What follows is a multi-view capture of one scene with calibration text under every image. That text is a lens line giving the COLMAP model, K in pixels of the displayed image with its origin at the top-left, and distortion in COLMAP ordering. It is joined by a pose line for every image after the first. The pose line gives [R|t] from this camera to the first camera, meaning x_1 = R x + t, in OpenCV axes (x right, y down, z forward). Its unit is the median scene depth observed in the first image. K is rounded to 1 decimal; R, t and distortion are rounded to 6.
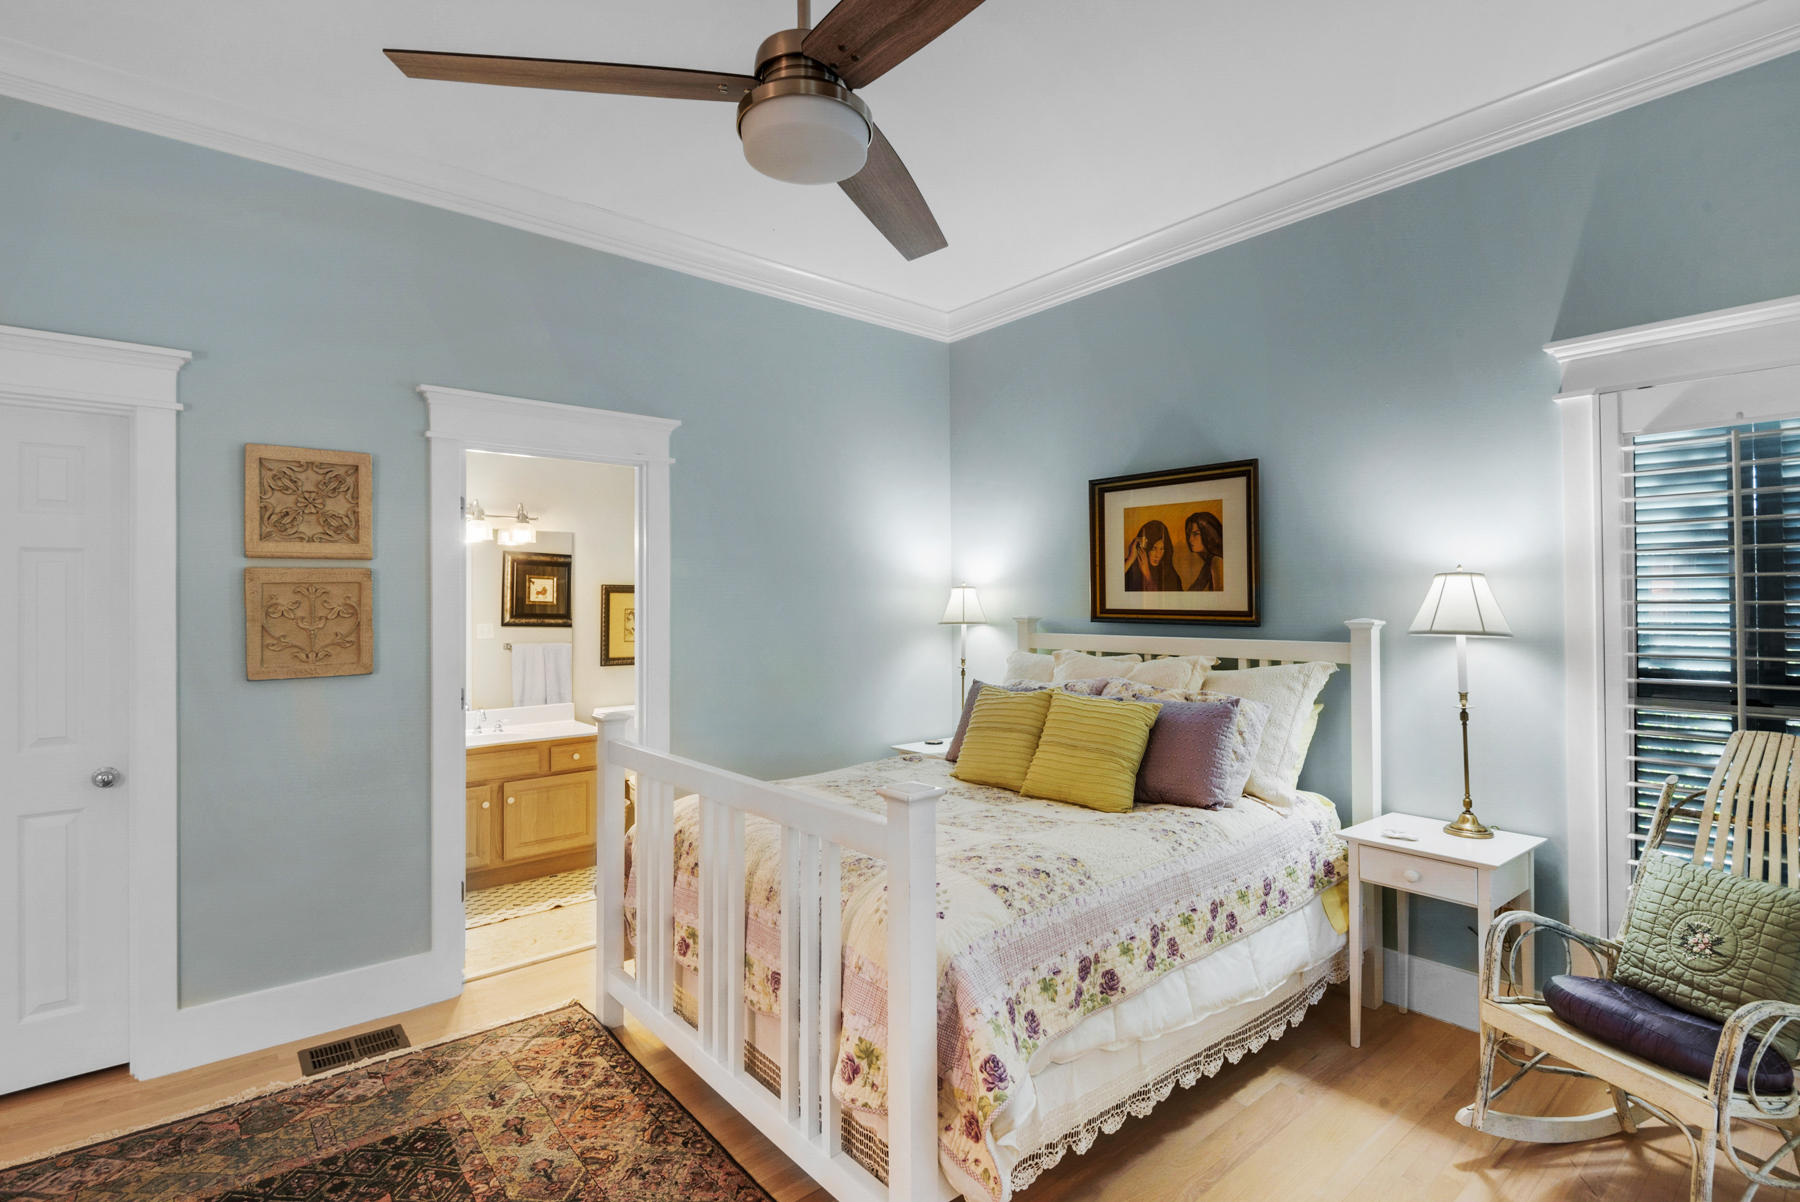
lens RADIAL K [[868.2, 0, 902.1], [0, 868.2, 593.9], [0, 0, 1]] dist [0.024938, -0.017426]
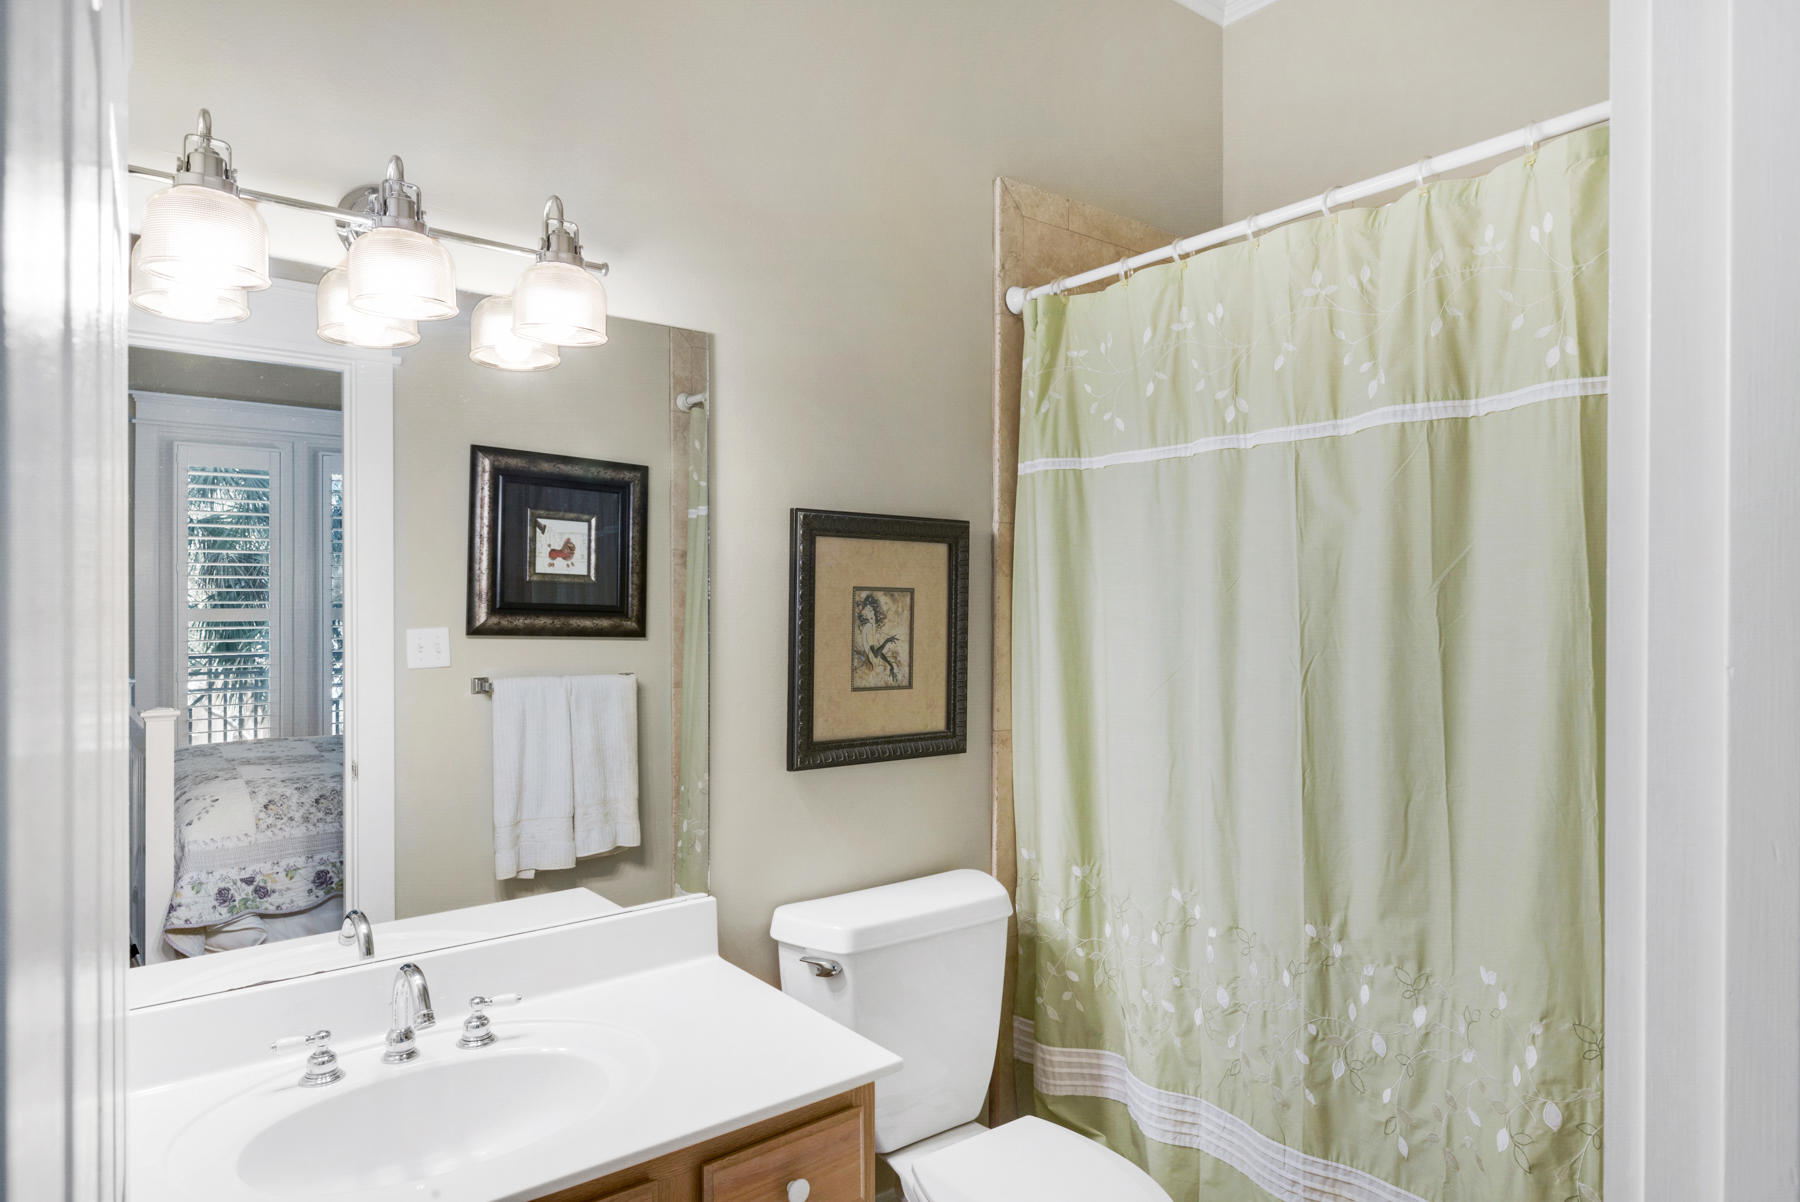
lens RADIAL K [[1077.3, 0, 900.0], [0, 1077.3, 601.0], [0, 0, 1]] dist [0.033938, 0.000051]
pose [[0.999505, 0.003995, -0.031199, -0.246818], [-0.003610, 0.999917, 0.012396, 0.014534], [0.031246, -0.012277, 0.999436, 0.513434]]
